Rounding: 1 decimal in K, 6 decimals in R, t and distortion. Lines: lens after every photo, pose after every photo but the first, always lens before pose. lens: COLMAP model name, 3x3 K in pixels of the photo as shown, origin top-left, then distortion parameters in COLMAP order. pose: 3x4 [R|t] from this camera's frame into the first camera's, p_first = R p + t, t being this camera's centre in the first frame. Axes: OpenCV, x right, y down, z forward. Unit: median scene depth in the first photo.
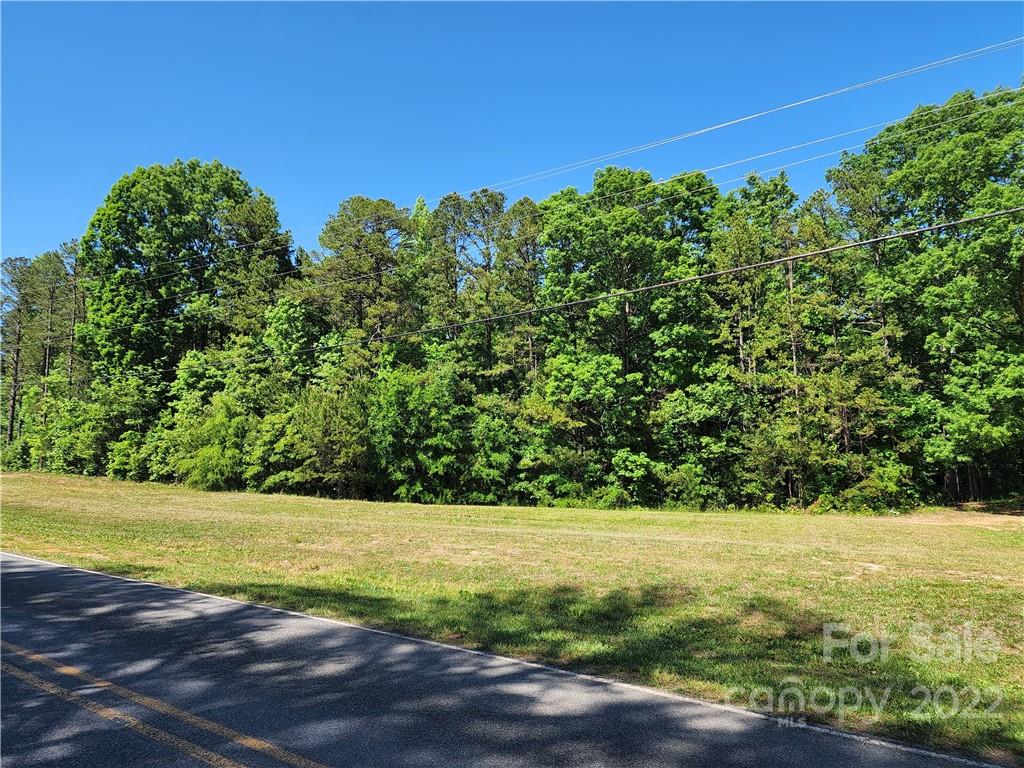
lens RADIAL K [[693.3, 0, 516.5], [0, 693.3, 387.3], [0, 0, 1]] dist [0.070795, -0.051956]
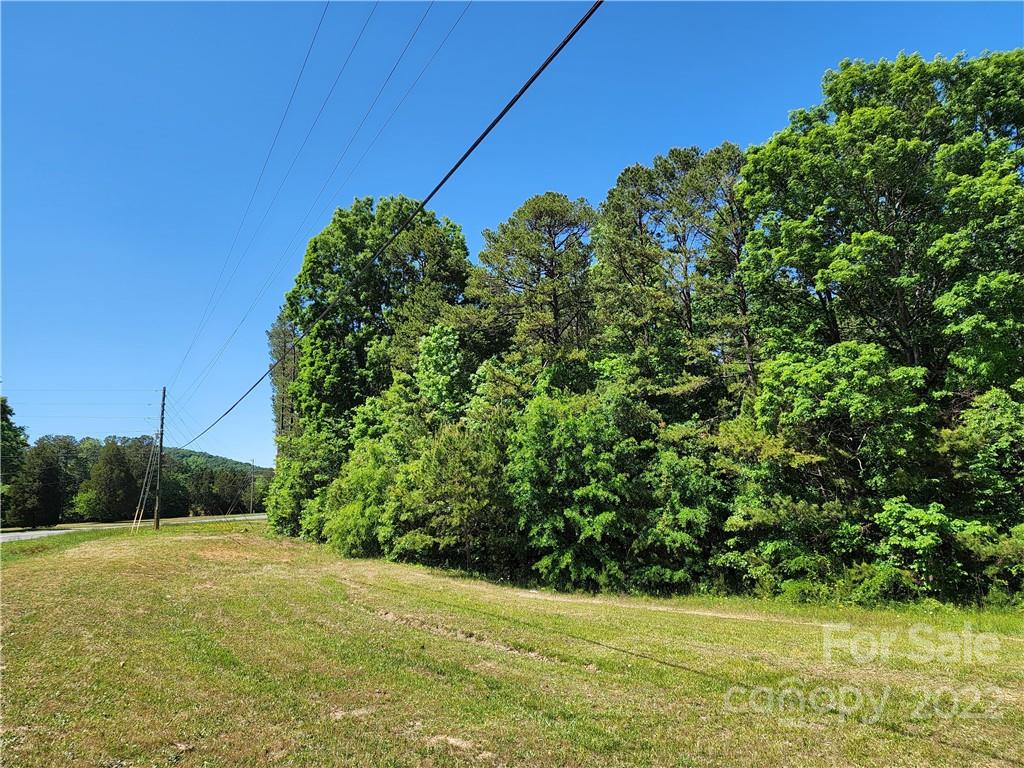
lens RADIAL K [[694.8, 0, 529.2], [0, 694.8, 392.3], [0, 0, 1]] dist [0.099021, -0.110236]
pose [[0.908387, -0.082493, -0.409911, 0.121263], [0.054057, 0.995287, -0.080504, 0.030999], [0.414621, 0.050971, 0.908566, 0.321654]]
